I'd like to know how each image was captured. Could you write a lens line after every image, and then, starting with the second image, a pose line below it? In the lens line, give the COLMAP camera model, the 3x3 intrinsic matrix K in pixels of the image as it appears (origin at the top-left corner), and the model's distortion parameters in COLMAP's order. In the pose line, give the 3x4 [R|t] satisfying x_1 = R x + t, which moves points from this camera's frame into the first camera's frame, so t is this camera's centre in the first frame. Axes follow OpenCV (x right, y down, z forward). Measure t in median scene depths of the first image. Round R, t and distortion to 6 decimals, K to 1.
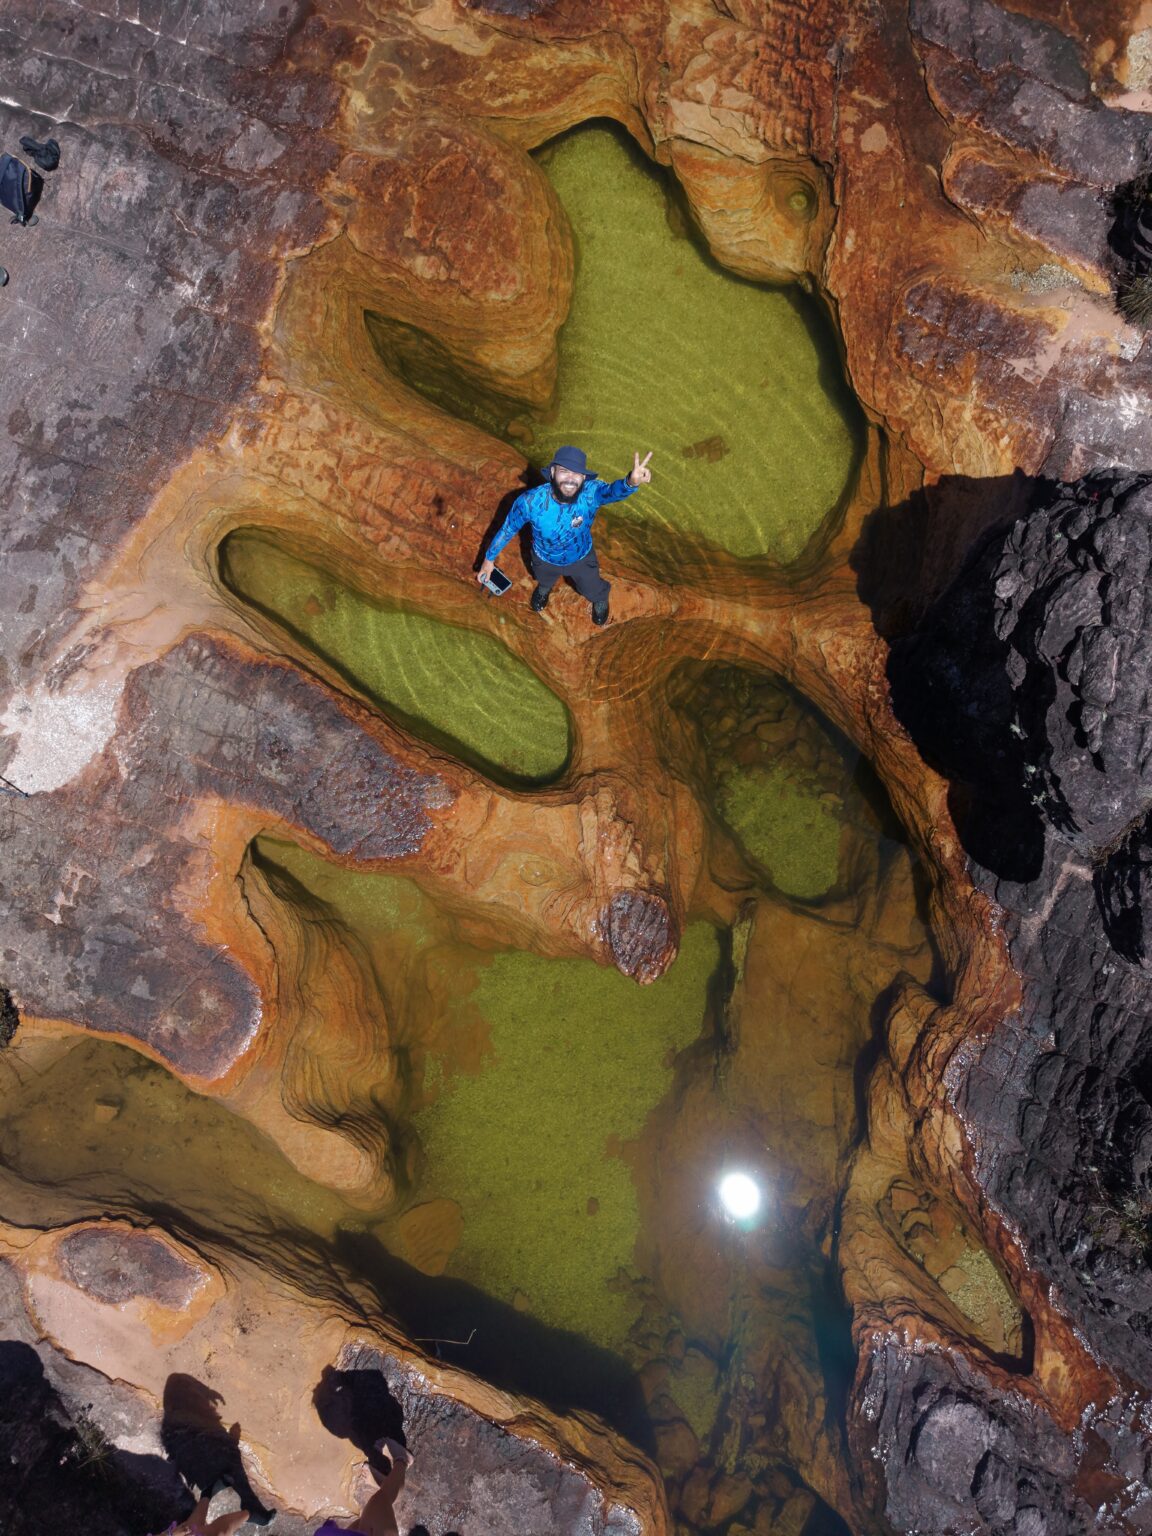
lens RADIAL K [[973.4, 0, 576.0], [0, 973.4, 768.0], [0, 0, 1]] dist [0.005140, -0.000373]
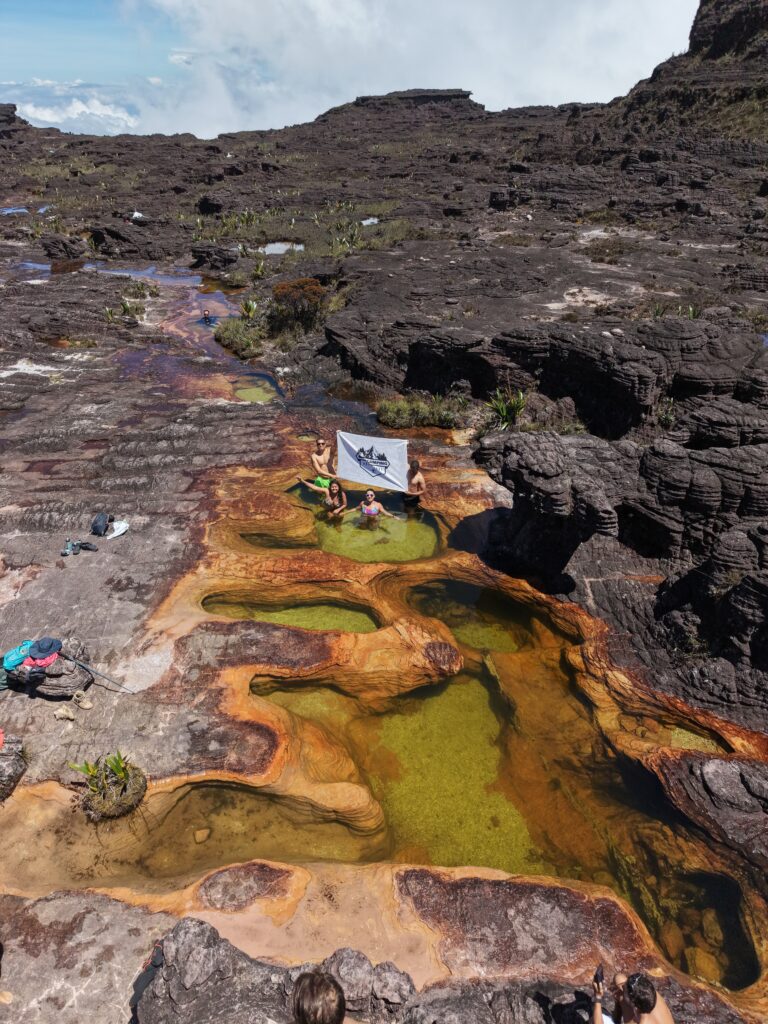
lens RADIAL K [[648.9, 0, 384.0], [0, 648.9, 512.0], [0, 0, 1]] dist [0.005140, -0.000373]
pose [[0.921085, -0.208786, 0.328650, -0.450268], [0.388153, 0.558847, -0.732822, 0.974393], [-0.030662, 0.802558, 0.595786, -0.090310]]
